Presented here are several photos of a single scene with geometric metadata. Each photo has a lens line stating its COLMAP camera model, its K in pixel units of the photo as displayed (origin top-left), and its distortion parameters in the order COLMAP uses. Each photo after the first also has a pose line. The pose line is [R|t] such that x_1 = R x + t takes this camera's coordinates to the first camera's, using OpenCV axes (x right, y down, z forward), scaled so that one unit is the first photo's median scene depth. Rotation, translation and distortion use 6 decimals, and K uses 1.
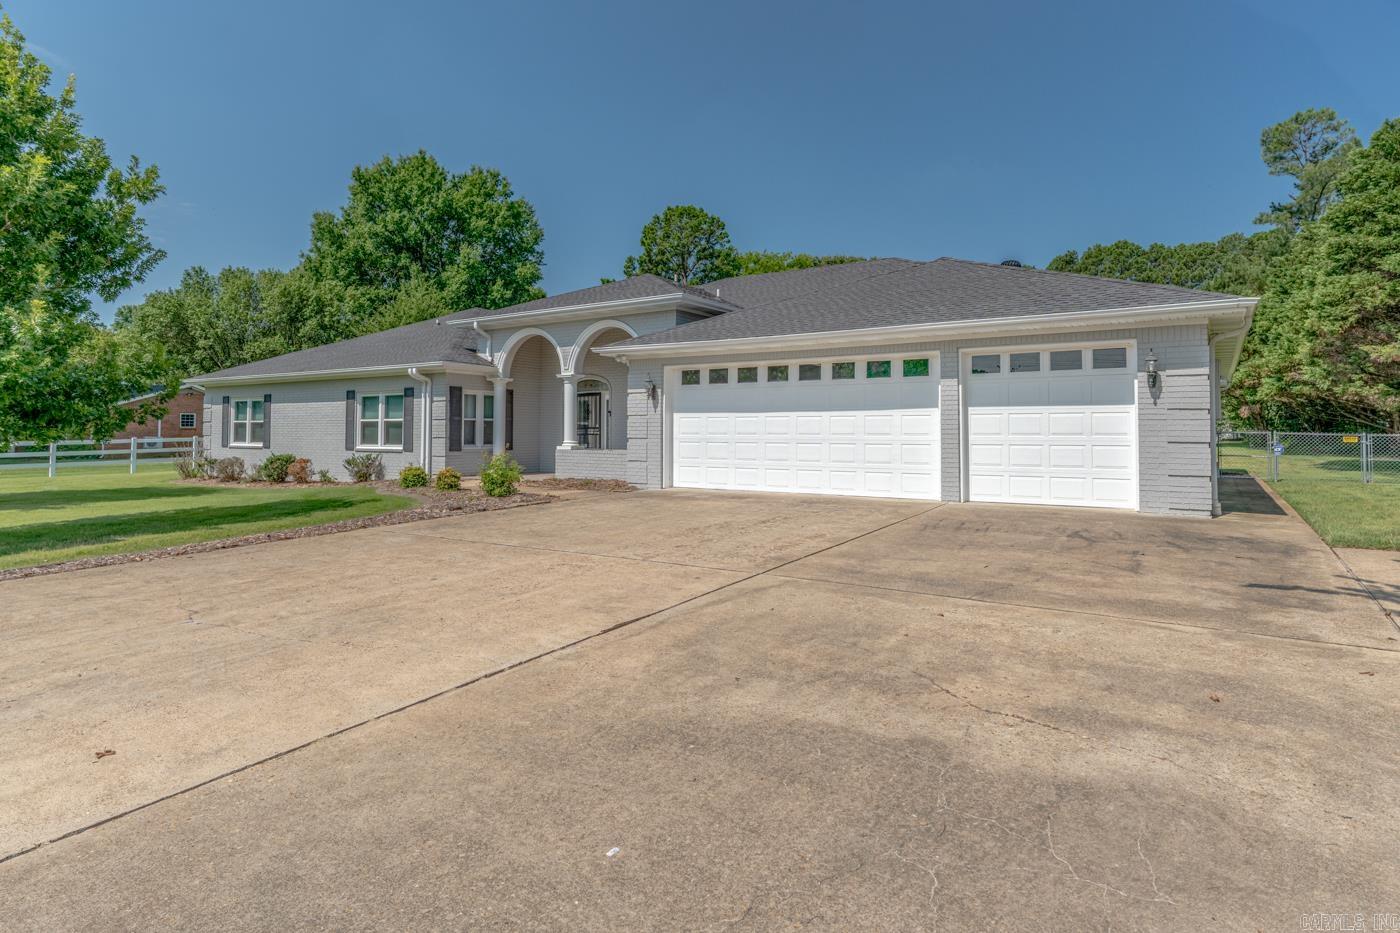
lens RADIAL K [[777.9, 0, 704.0], [0, 777.9, 404.4], [0, 0, 1]] dist [0.003084, 0.001491]
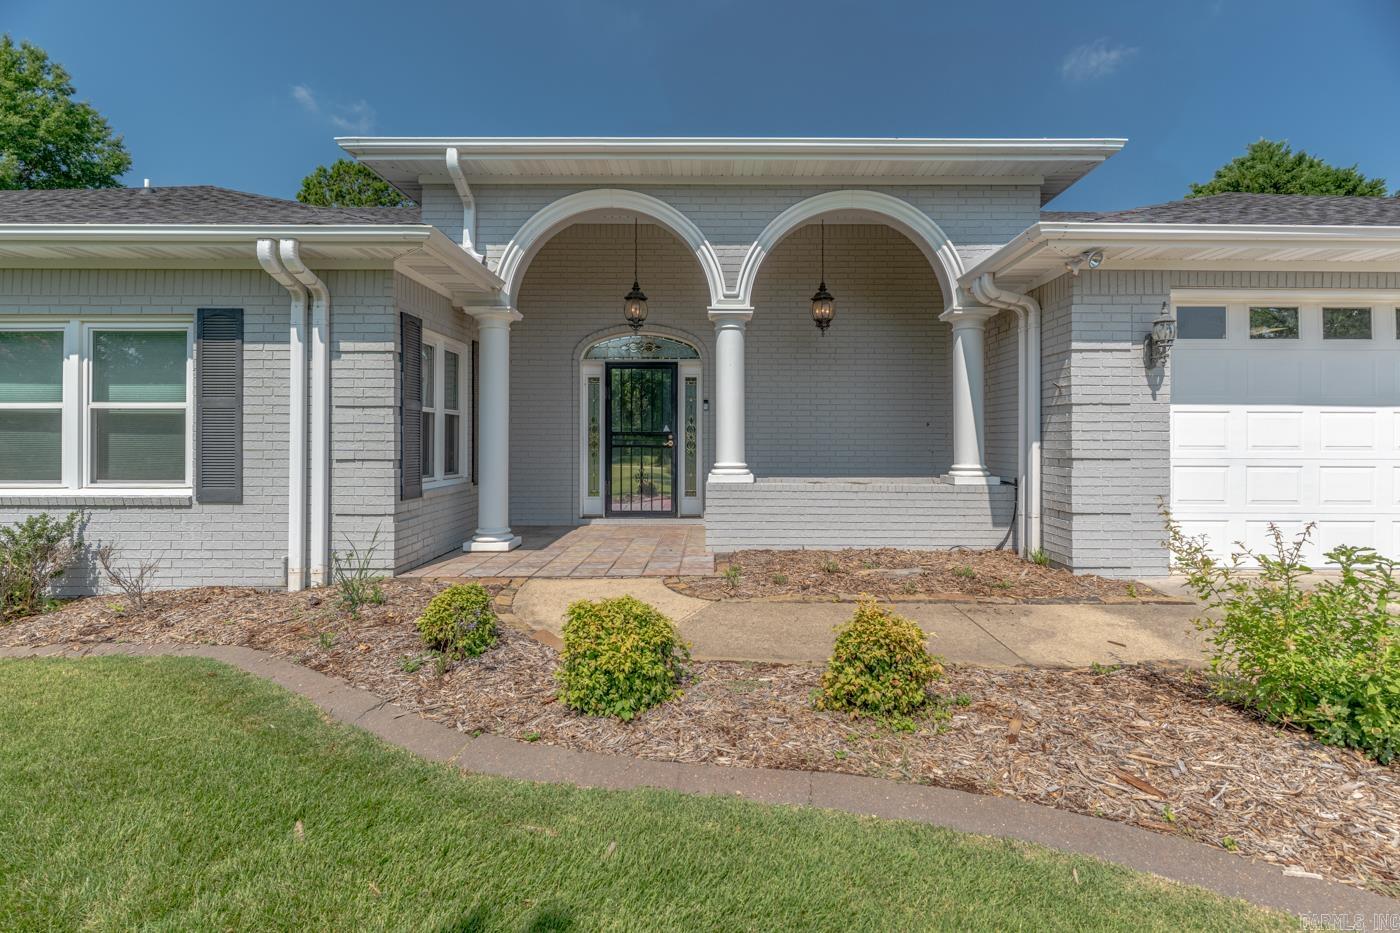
lens RADIAL K [[660.5, 0, 705.2], [0, 660.5, 431.1], [0, 0, 1]] dist [0.005552, 0.000540]
pose [[0.834741, 0.003877, 0.550629, -0.362786], [-0.021695, 0.999430, 0.025853, 0.018619], [-0.550216, -0.033526, 0.834349, 0.653776]]
